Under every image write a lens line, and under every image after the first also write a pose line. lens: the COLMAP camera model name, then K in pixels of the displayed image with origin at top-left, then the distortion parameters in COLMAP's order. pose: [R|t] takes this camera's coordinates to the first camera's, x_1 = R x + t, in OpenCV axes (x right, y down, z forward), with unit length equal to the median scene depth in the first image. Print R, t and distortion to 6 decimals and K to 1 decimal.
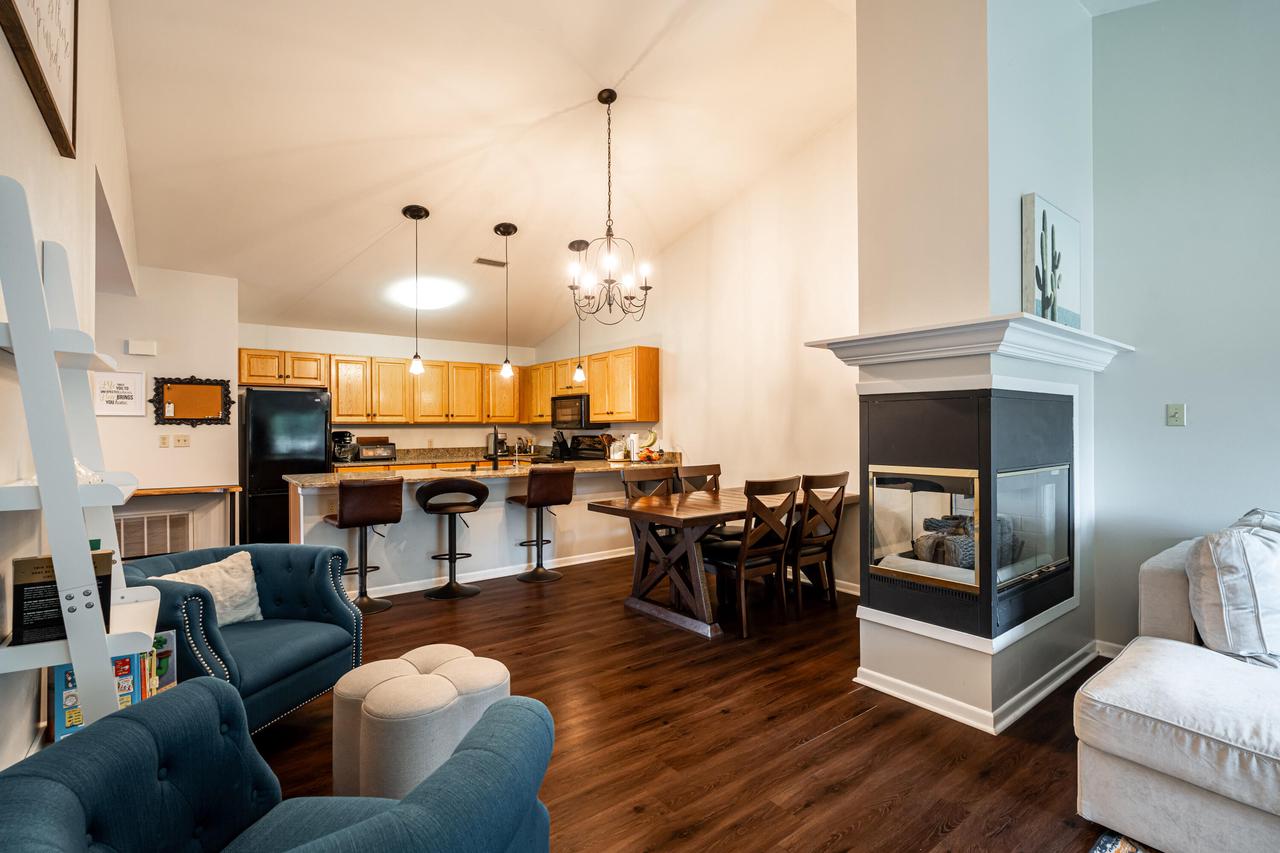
lens RADIAL K [[584.6, 0, 640.0], [0, 584.6, 426.5], [0, 0, 1]] dist [-0.001187, -0.000131]
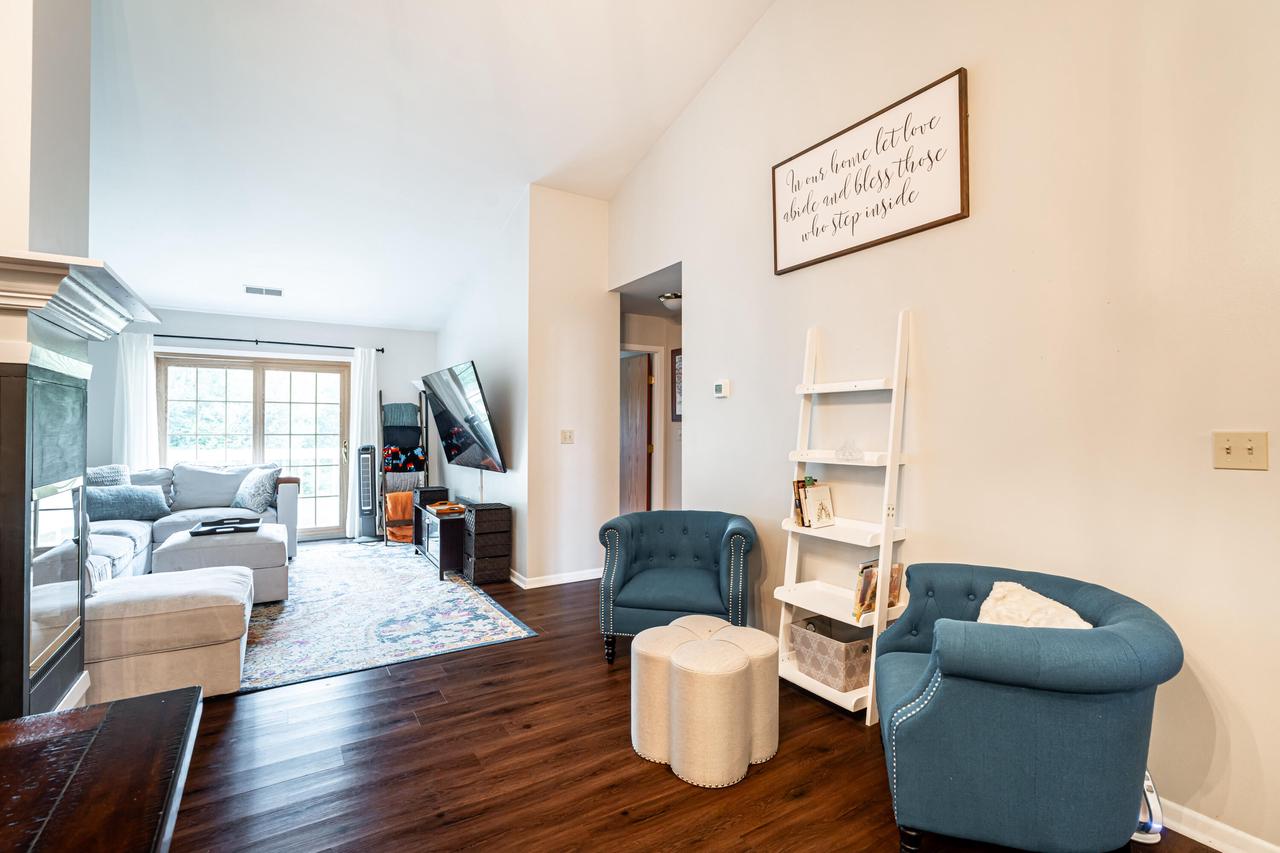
lens RADIAL K [[584.6, 0, 640.0], [0, 584.6, 426.5], [0, 0, 1]] dist [-0.001187, -0.000131]
pose [[-0.994486, -0.001273, 0.104863, -0.181073], [-0.001649, 0.999993, -0.003499, 0.004024], [-0.104858, -0.003653, -0.994480, 1.072478]]
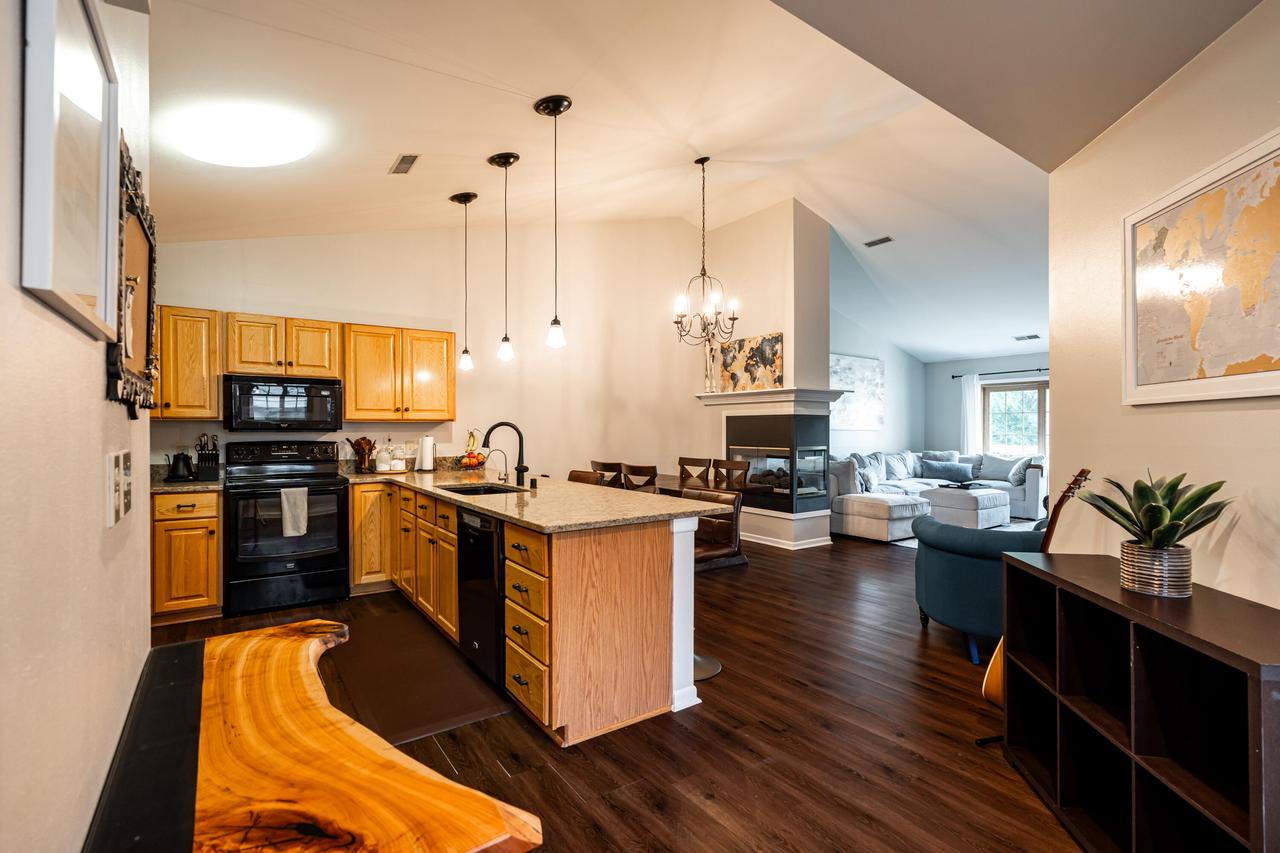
lens RADIAL K [[584.6, 0, 640.0], [0, 584.6, 426.5], [0, 0, 1]] dist [-0.001187, -0.000131]
pose [[0.042105, 0.007360, 0.999086, -1.262968], [-0.000252, 0.999973, -0.007356, 0.006089], [-0.999113, 0.000058, 0.042106, 1.056533]]
